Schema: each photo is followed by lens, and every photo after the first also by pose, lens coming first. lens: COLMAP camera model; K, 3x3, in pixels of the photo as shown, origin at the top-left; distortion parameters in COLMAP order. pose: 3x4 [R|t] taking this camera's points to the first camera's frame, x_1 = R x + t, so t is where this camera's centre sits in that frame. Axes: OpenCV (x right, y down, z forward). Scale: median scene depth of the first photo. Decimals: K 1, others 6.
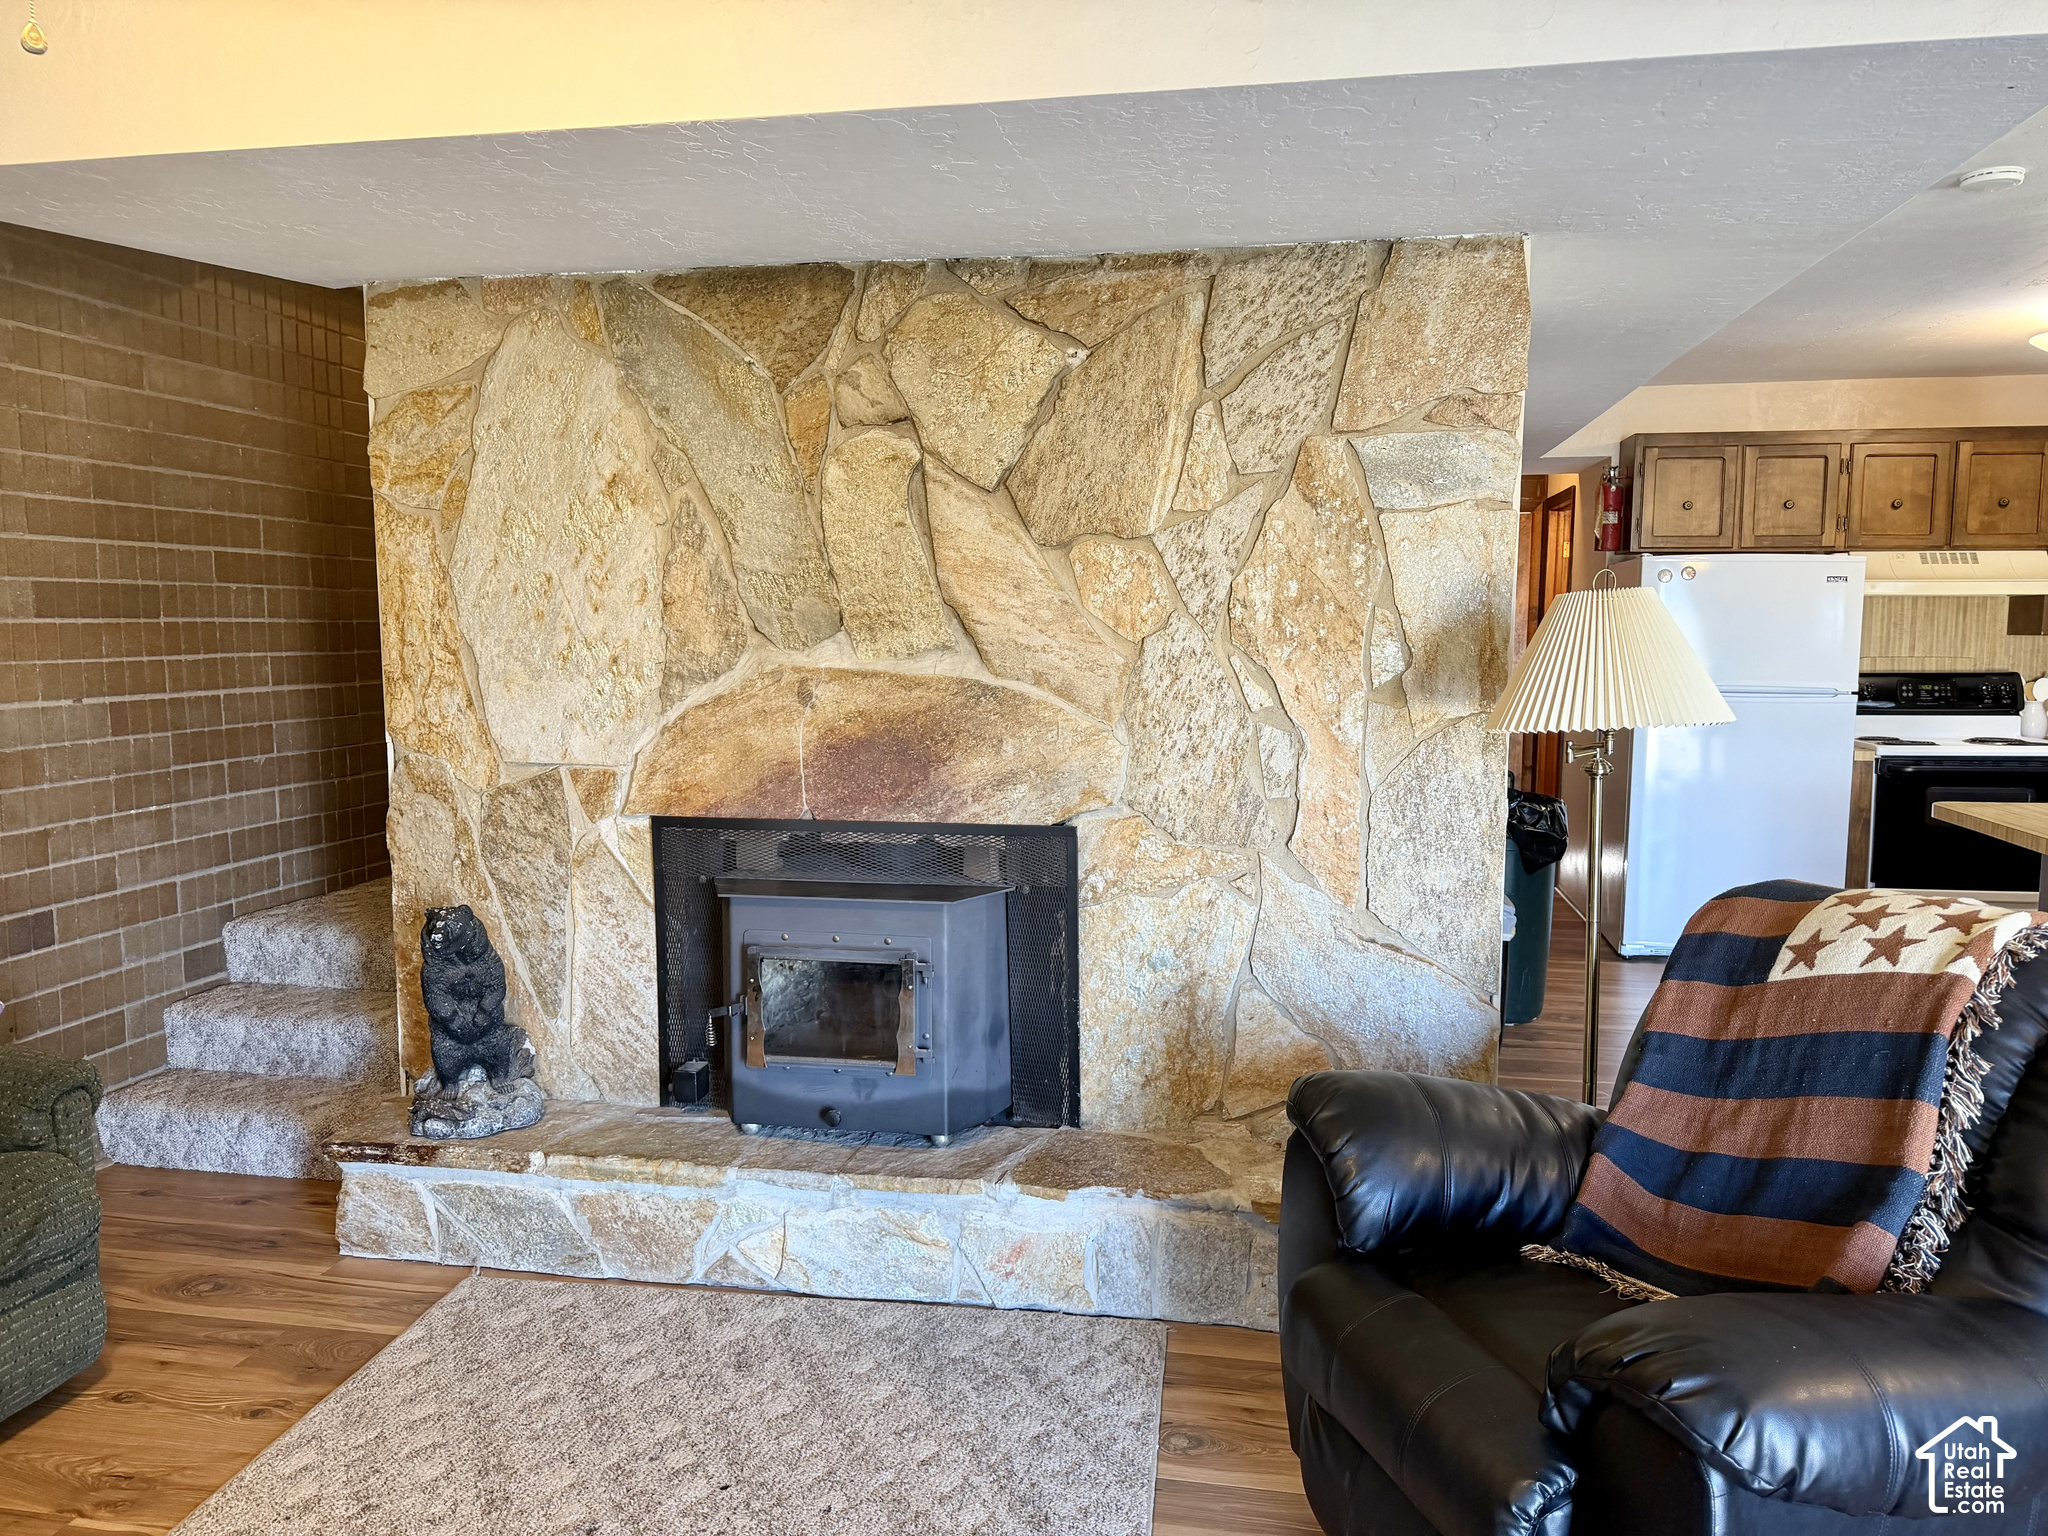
lens RADIAL K [[1436.0, 0, 1029.7], [0, 1436.0, 782.2], [0, 0, 1]] dist [0.036089, -0.041271]
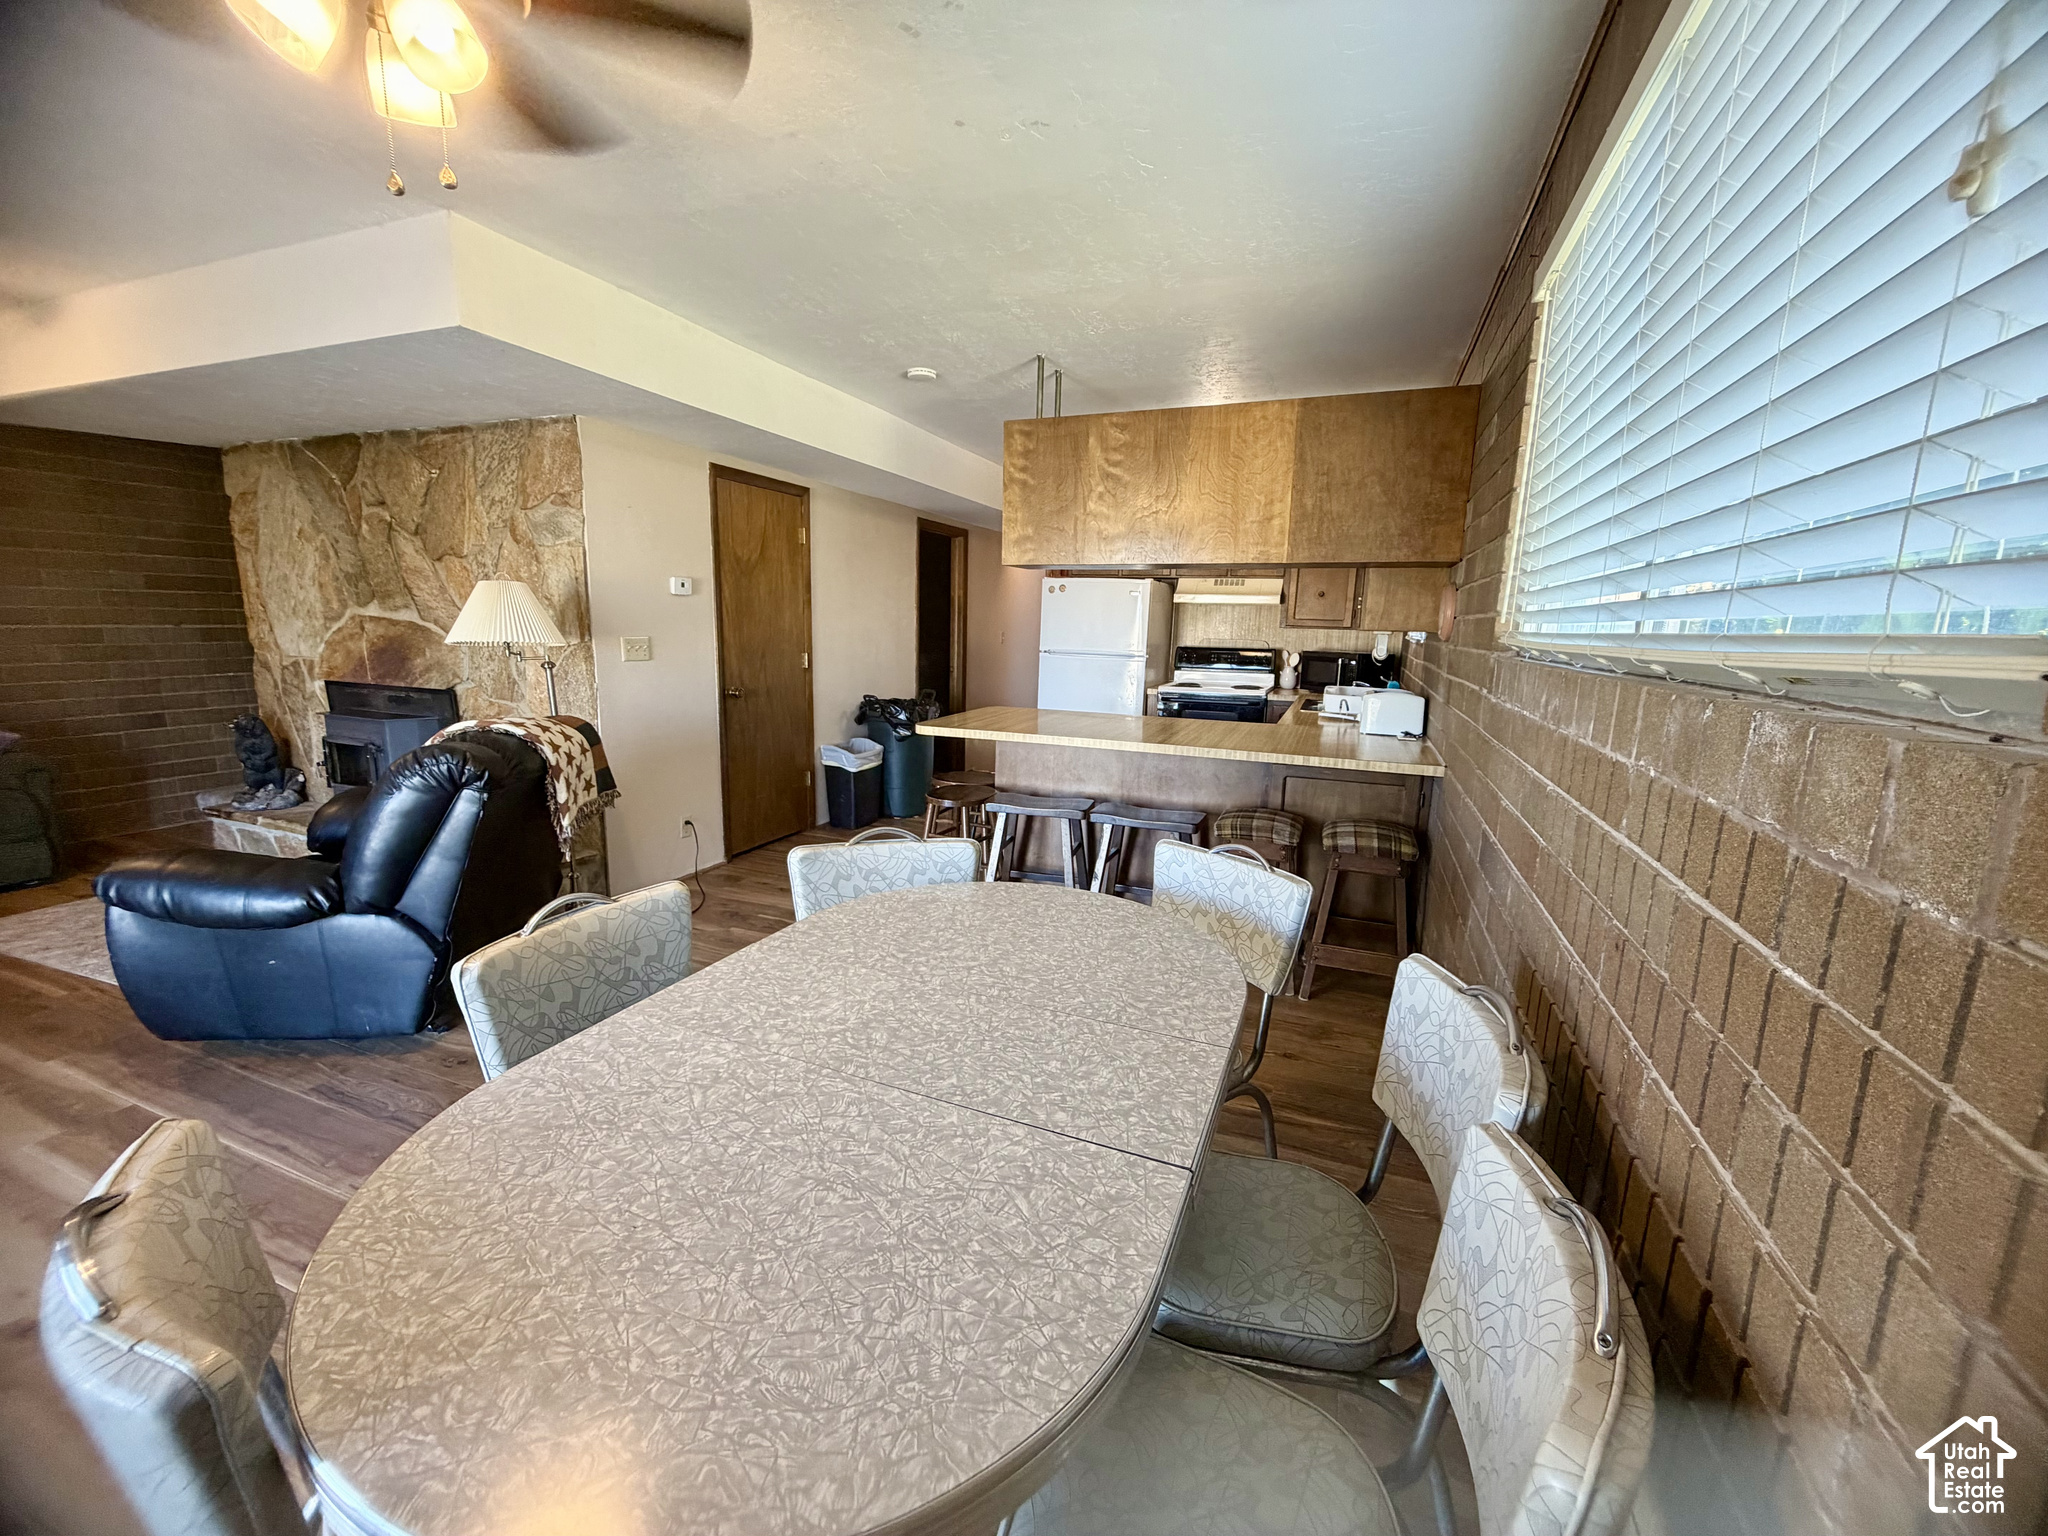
lens RADIAL K [[816.9, 0, 1014.9], [0, 816.9, 769.7], [0, 0, 1]] dist [0.002491, -0.000140]
pose [[0.979346, 0.057675, -0.193790, 1.120313], [-0.044176, 0.996333, 0.073273, 0.022807], [0.197305, -0.063199, 0.978303, -0.075194]]
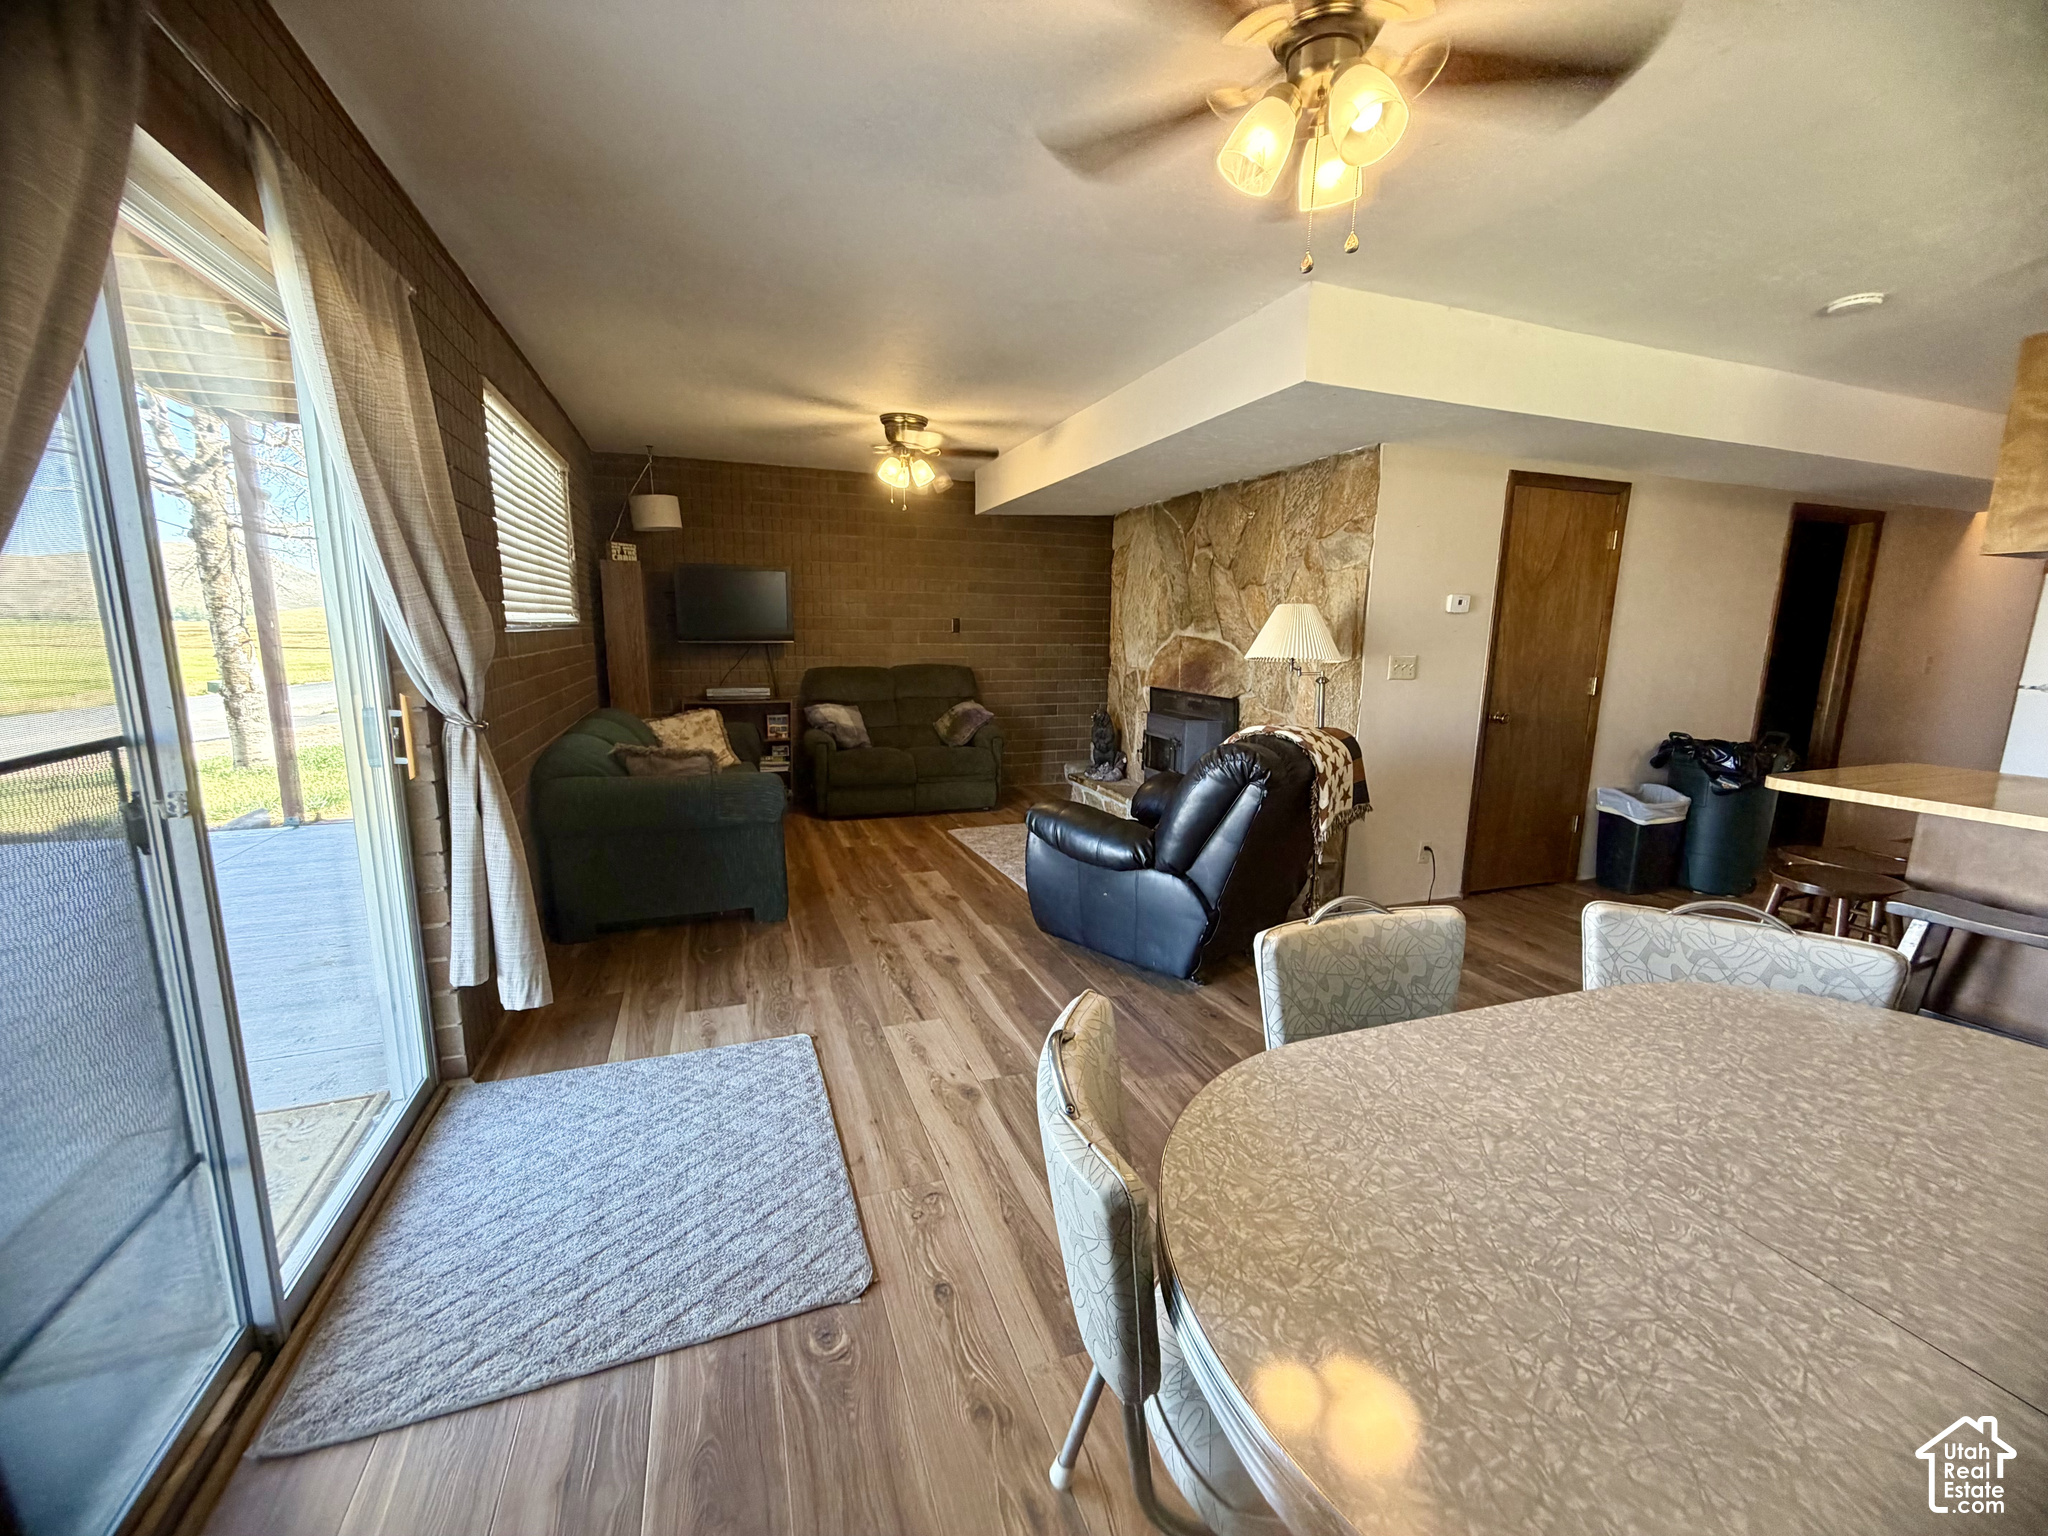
lens RADIAL K [[816.9, 0, 1019.3], [0, 816.9, 768.2], [0, 0, 1]] dist [0.002491, -0.000140]
pose [[0.508708, 0.153110, -0.847215, 1.086830], [-0.108844, 0.987601, 0.113125, 0.030048], [0.854031, 0.034667, 0.519066, -0.099812]]
